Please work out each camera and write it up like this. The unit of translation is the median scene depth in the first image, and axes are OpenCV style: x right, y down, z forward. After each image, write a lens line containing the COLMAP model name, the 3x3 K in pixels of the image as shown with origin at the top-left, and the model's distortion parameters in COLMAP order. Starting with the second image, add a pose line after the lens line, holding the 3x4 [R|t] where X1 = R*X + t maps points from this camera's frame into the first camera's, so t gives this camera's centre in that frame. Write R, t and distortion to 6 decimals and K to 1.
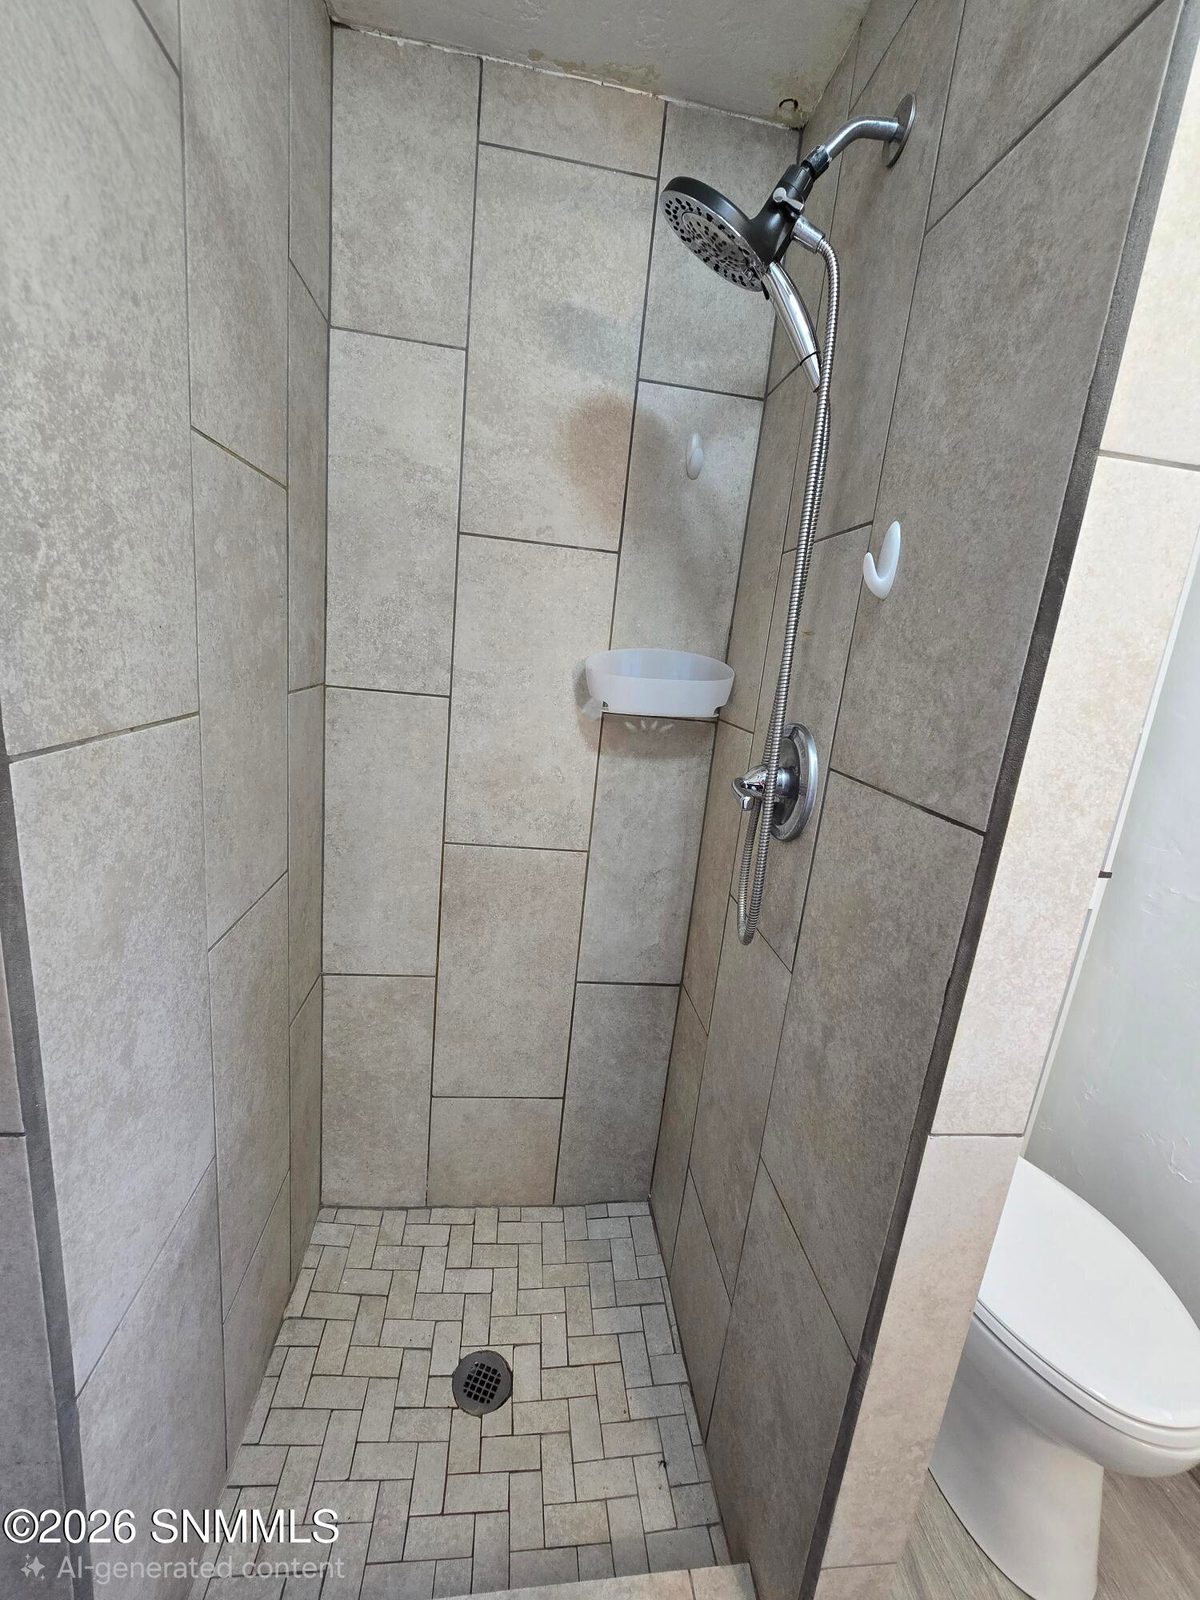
lens RADIAL K [[650.8, 0, 600.0], [0, 650.8, 800.0], [0, 0, 1]] dist [-0.004544, 0.000527]
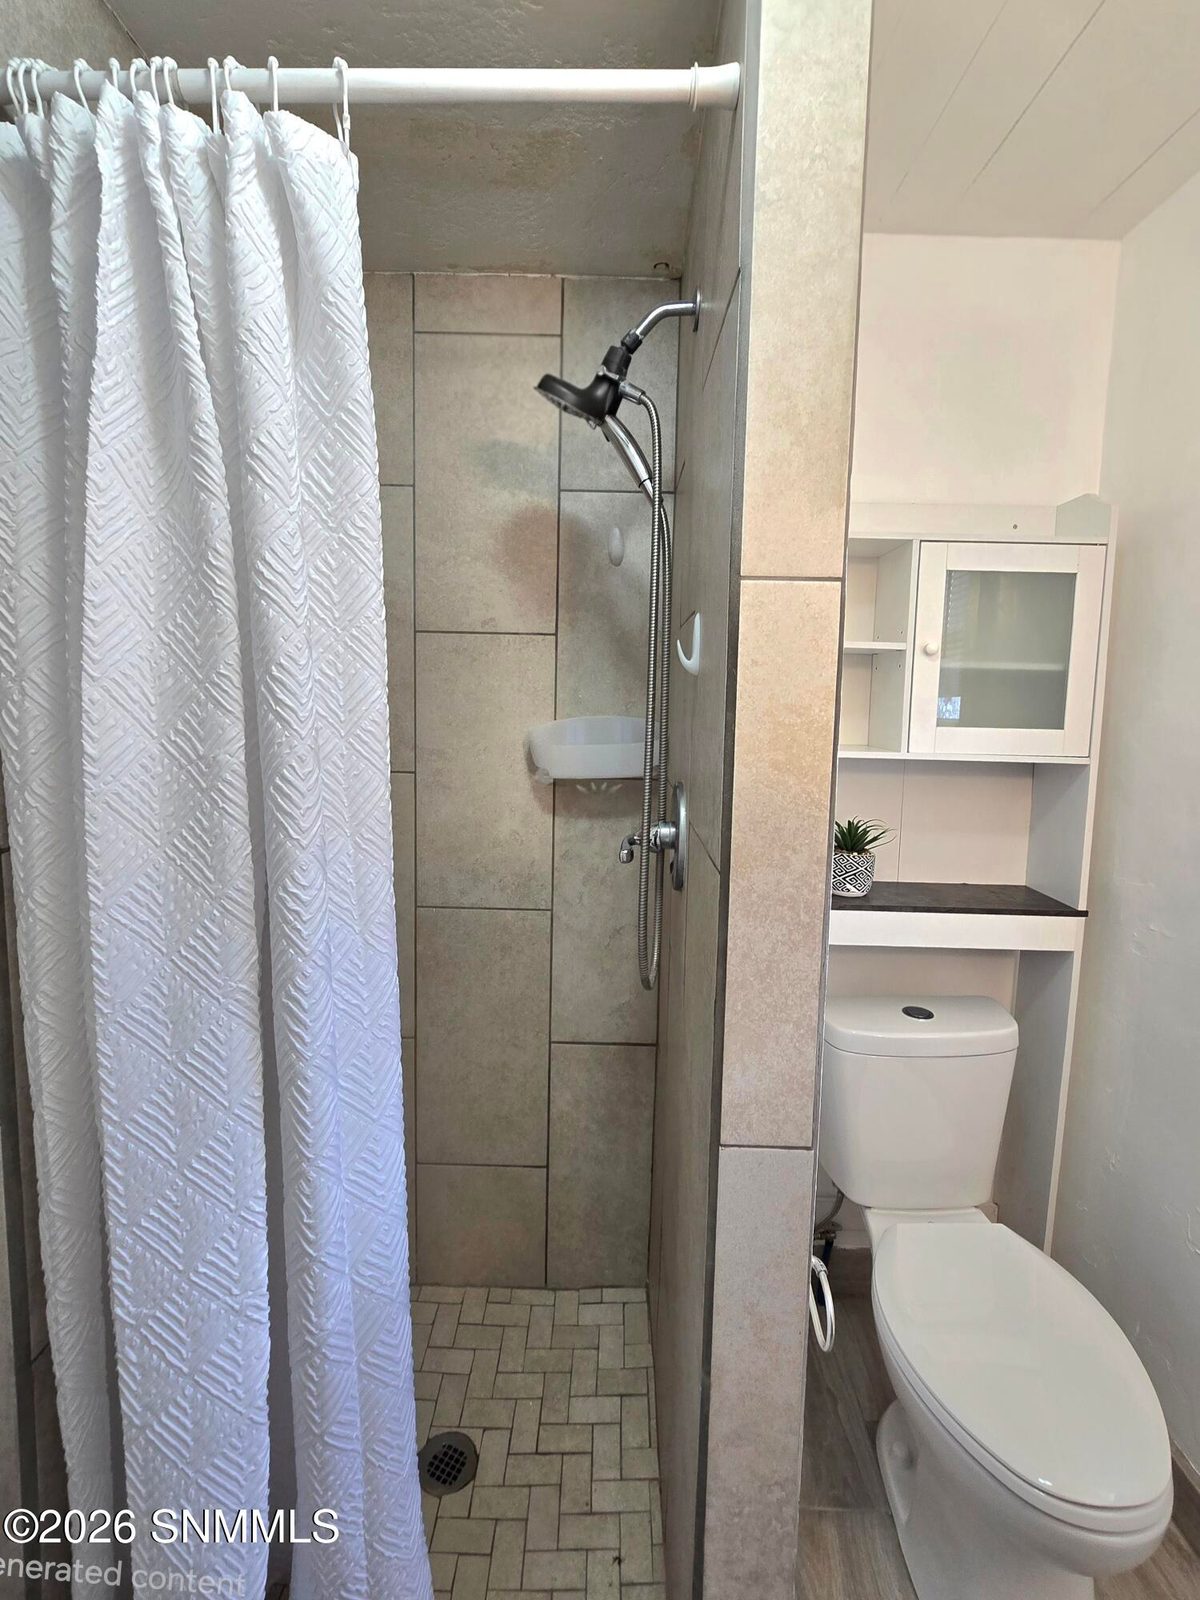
lens RADIAL K [[721.1, 0, 601.8], [0, 721.1, 762.3], [0, 0, 1]] dist [-0.002870, 0.000138]
pose [[0.989059, -0.065117, -0.132373, 0.258637], [0.046322, 0.989009, -0.140411, 0.012456], [0.140061, 0.132743, 0.981204, -0.172441]]
